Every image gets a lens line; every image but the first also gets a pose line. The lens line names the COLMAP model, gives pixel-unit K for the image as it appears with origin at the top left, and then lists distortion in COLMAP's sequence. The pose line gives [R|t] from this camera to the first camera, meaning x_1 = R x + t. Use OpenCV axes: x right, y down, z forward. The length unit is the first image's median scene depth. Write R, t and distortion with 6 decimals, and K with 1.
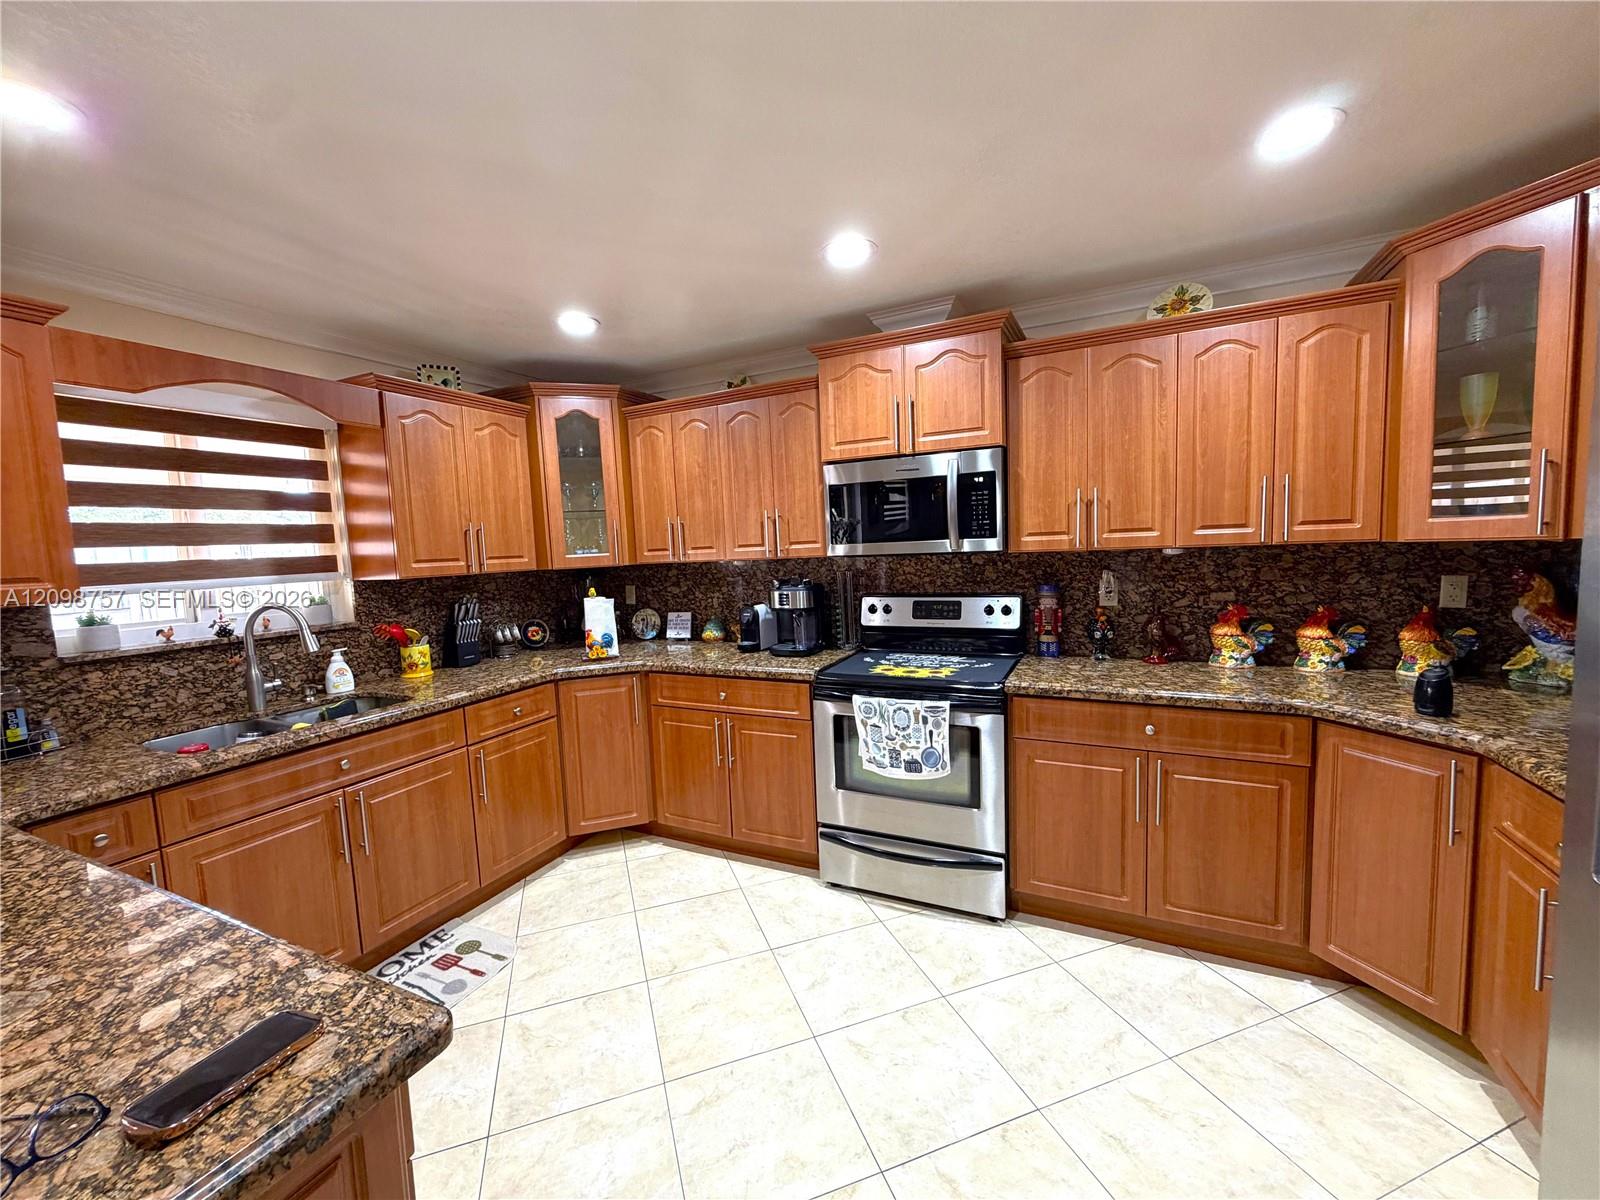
lens RADIAL K [[640.6, 0, 794.9], [0, 640.6, 600.2], [0, 0, 1]] dist [0.000317, -0.000384]
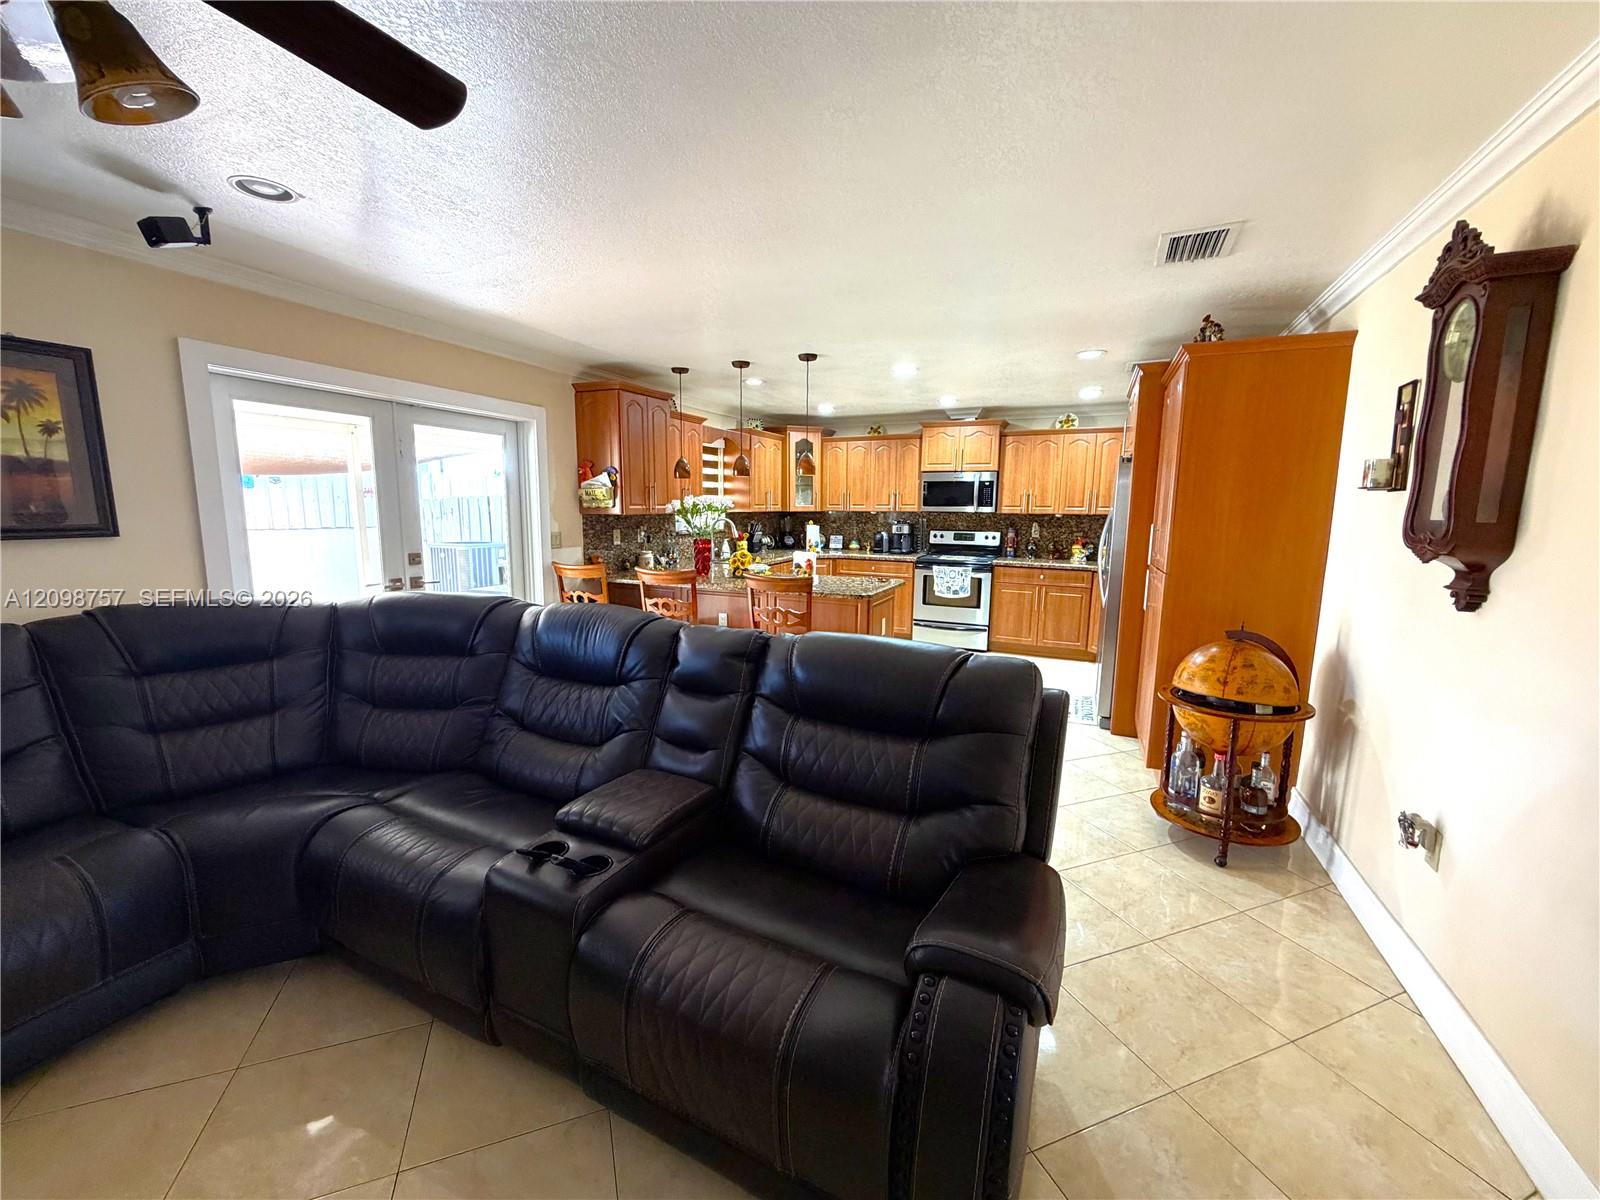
lens RADIAL K [[640.6, 0, 794.9], [0, 640.6, 600.2], [0, 0, 1]] dist [0.000317, -0.000384]
pose [[0.998370, 0.044875, 0.035276, -0.551178], [-0.046993, 0.996988, 0.061700, 0.153902], [-0.032401, -0.063257, 0.997471, -1.563121]]
